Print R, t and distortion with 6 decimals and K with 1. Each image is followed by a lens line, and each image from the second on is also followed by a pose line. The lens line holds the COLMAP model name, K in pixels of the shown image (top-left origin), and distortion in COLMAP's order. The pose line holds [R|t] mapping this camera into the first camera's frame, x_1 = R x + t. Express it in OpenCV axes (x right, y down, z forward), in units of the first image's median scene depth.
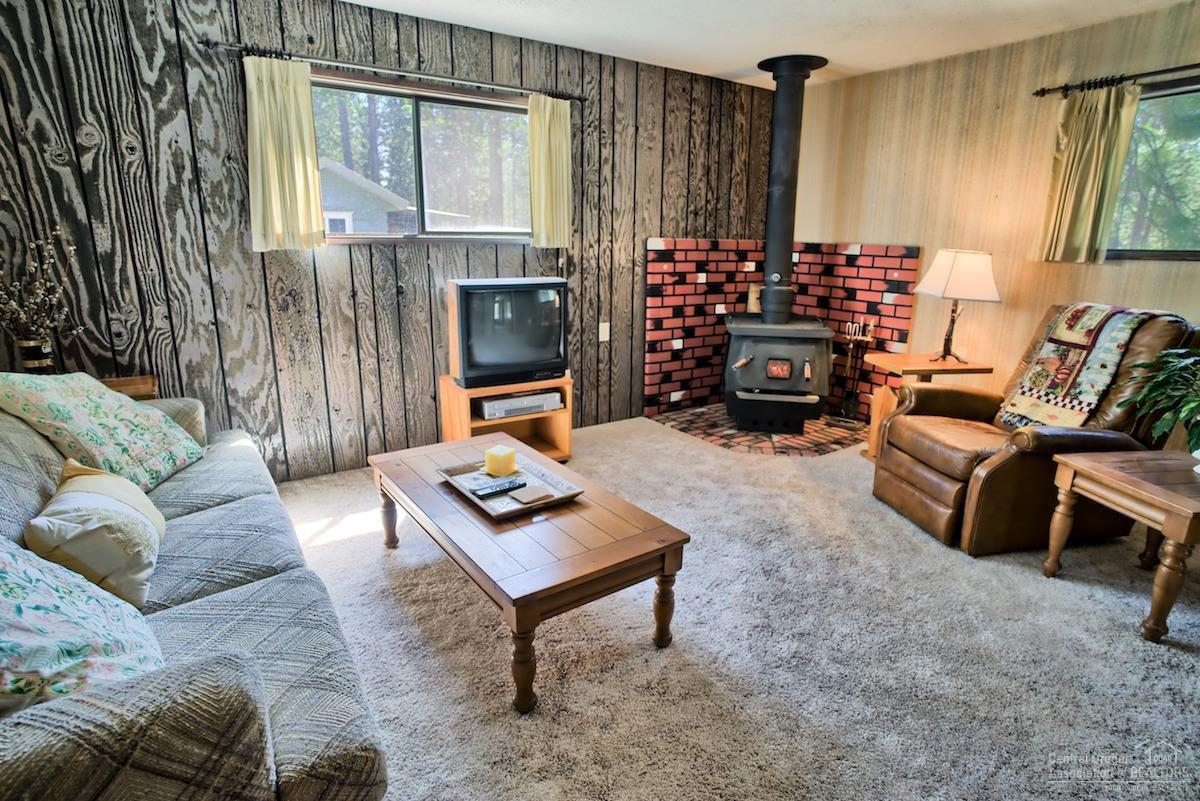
lens RADIAL K [[630.9, 0, 597.3], [0, 630.9, 402.4], [0, 0, 1]] dist [0.000410, 0.008576]
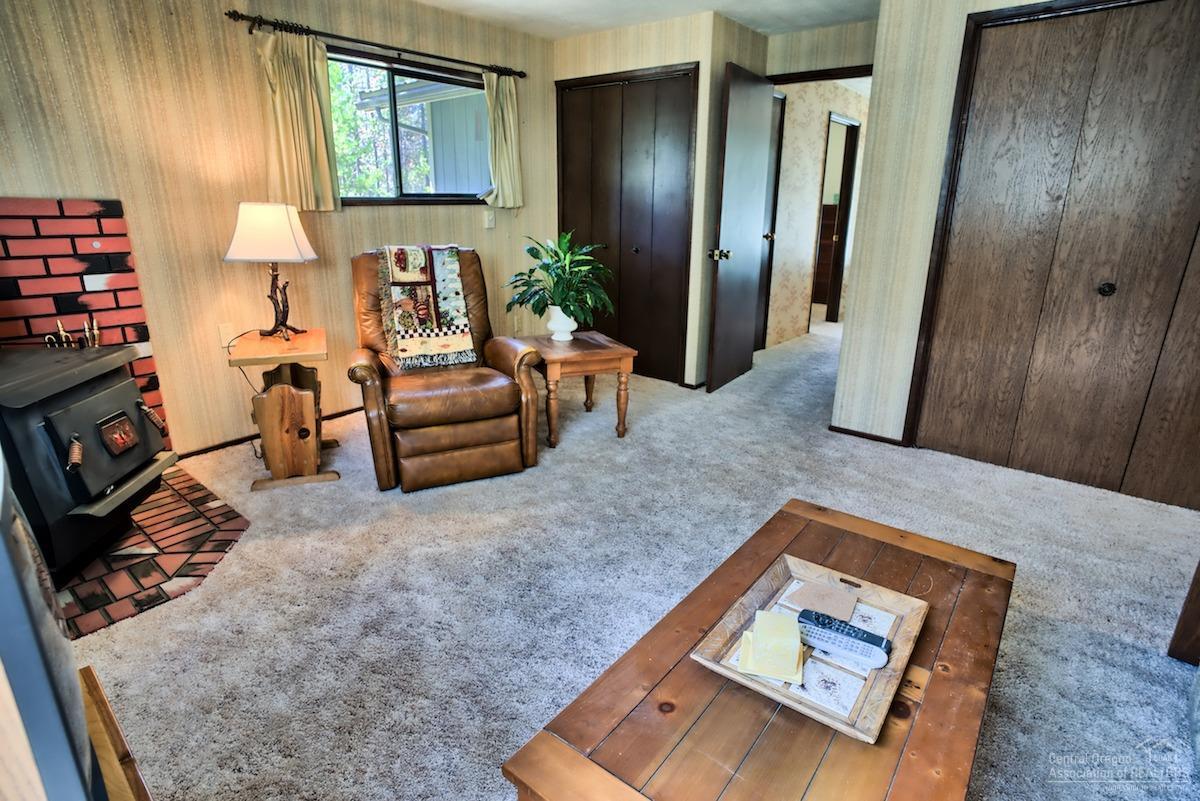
lens RADIAL K [[630.9, 0, 595.5], [0, 630.9, 394.0], [0, 0, 1]] dist [0.000410, 0.008576]
pose [[-0.259988, -0.302411, 0.917035, -0.311834], [0.246689, 0.897377, 0.365867, -0.183103], [-0.933569, 0.321344, -0.158706, 0.701089]]
